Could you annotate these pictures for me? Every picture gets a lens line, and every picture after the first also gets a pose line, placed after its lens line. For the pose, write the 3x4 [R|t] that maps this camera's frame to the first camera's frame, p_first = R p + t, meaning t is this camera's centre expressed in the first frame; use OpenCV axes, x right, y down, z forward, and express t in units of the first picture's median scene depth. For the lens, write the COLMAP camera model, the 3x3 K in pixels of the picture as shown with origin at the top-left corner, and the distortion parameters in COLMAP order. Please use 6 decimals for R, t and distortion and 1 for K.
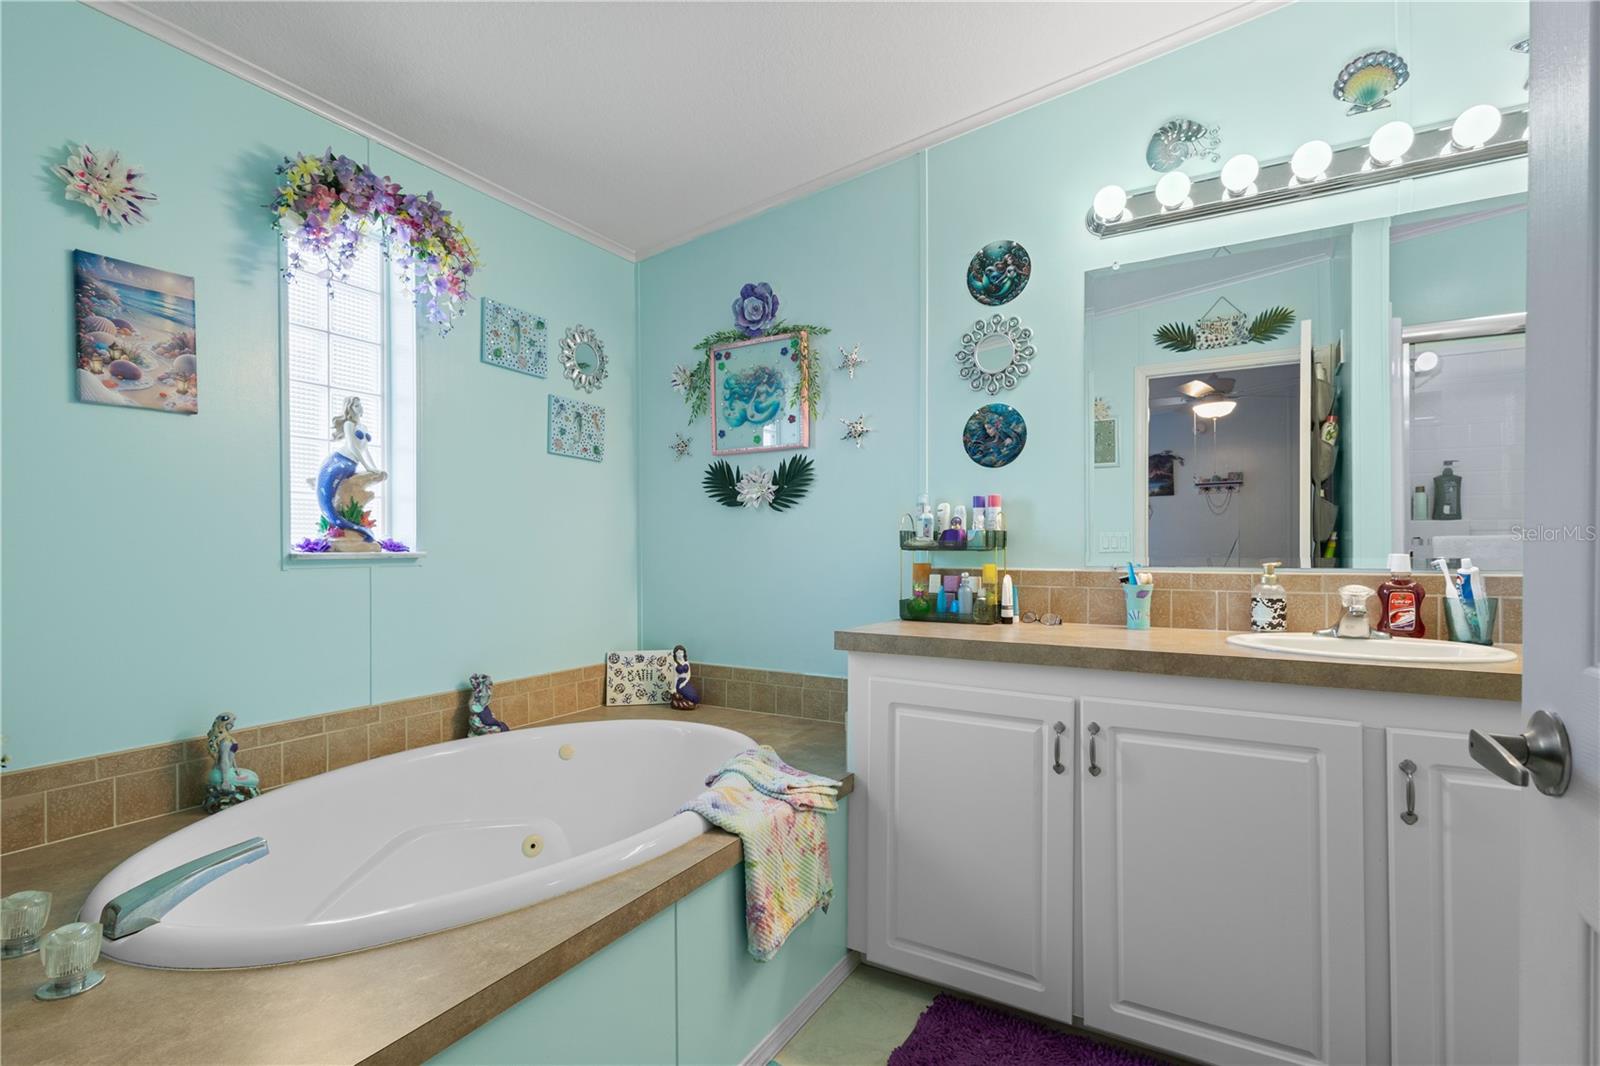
lens RADIAL K [[737.6, 0, 799.8], [0, 737.6, 542.1], [0, 0, 1]] dist [0.010849, -0.001425]
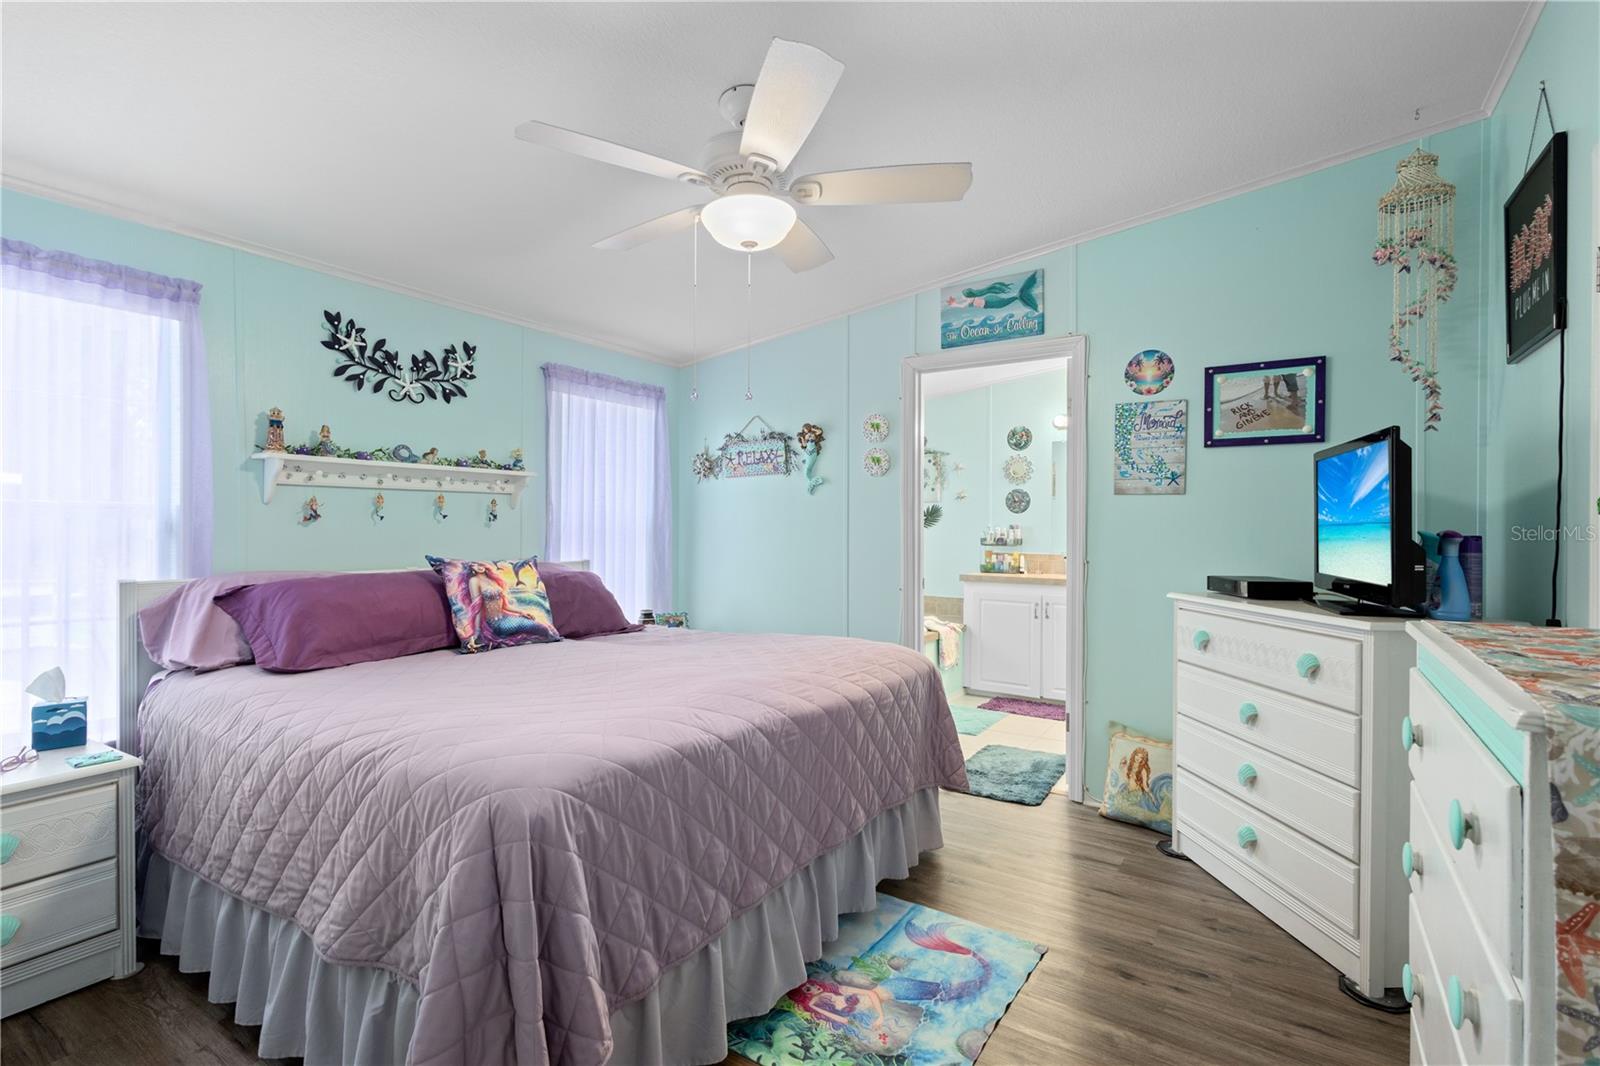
lens RADIAL K [[737.6, 0, 800.3], [0, 737.6, 529.2], [0, 0, 1]] dist [0.010849, -0.001425]
pose [[0.998444, 0.004476, -0.055577, -0.348460], [-0.004354, 0.999988, 0.002299, -0.048934], [0.055587, -0.002054, 0.998452, -1.602525]]
